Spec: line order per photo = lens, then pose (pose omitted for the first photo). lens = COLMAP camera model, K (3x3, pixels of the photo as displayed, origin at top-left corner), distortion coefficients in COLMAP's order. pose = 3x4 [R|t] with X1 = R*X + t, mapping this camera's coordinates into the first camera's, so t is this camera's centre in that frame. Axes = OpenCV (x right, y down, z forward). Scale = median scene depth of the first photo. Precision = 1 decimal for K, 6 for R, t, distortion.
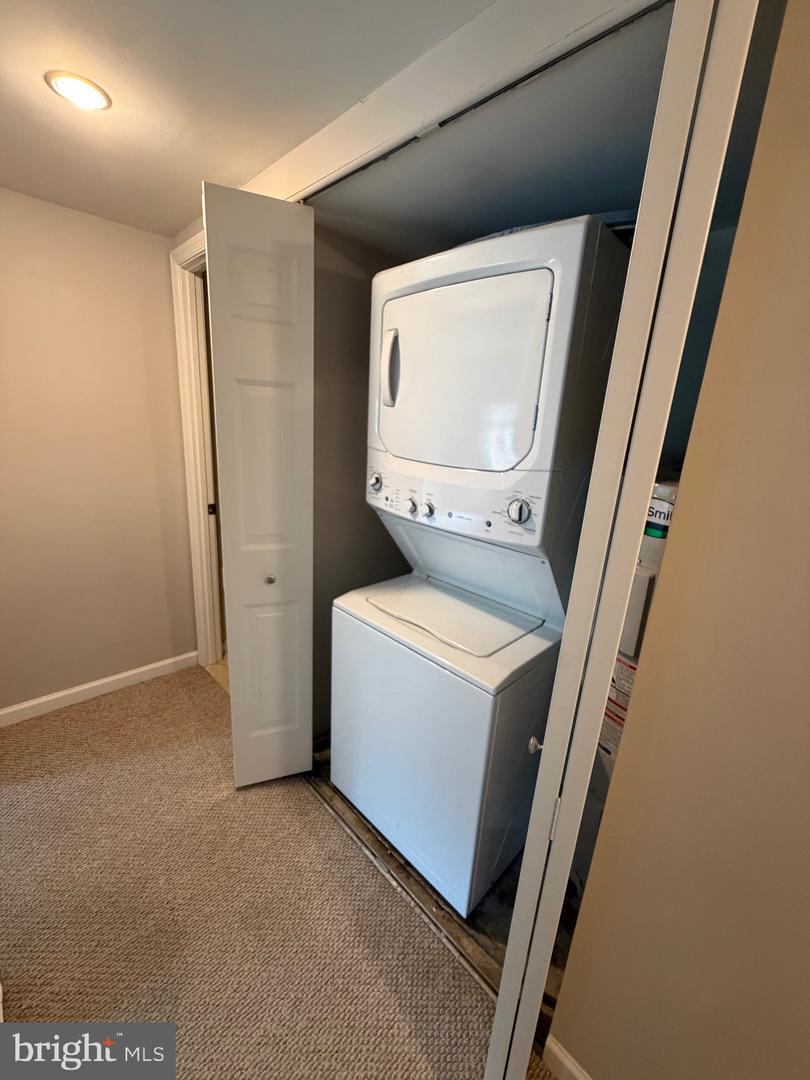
lens RADIAL K [[429.8, 0, 407.4], [0, 429.8, 541.0], [0, 0, 1]] dist [0.000571, -0.000026]
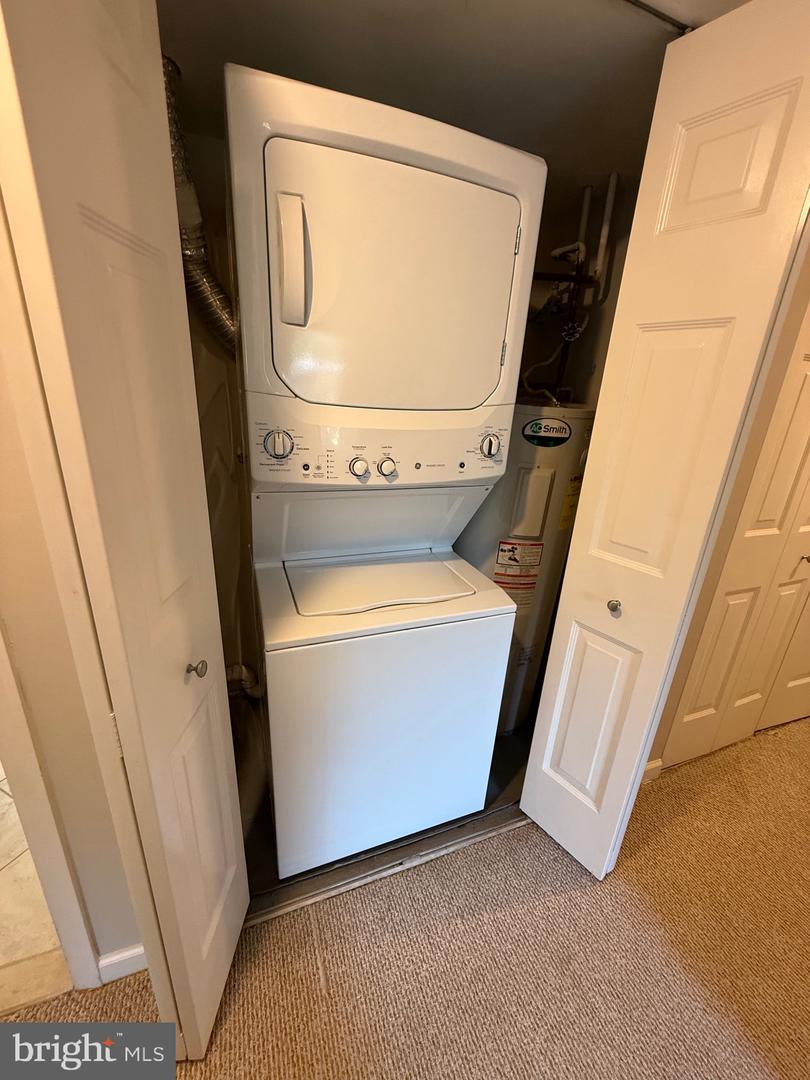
lens RADIAL K [[433.6, 0, 406.2], [0, 433.6, 543.4], [0, 0, 1]] dist [0.002953, -0.000220]
pose [[0.389168, -0.348071, 0.852874, -0.800937], [0.214354, 0.934666, 0.283642, -0.188174], [-0.895880, 0.072432, 0.438352, 0.717619]]
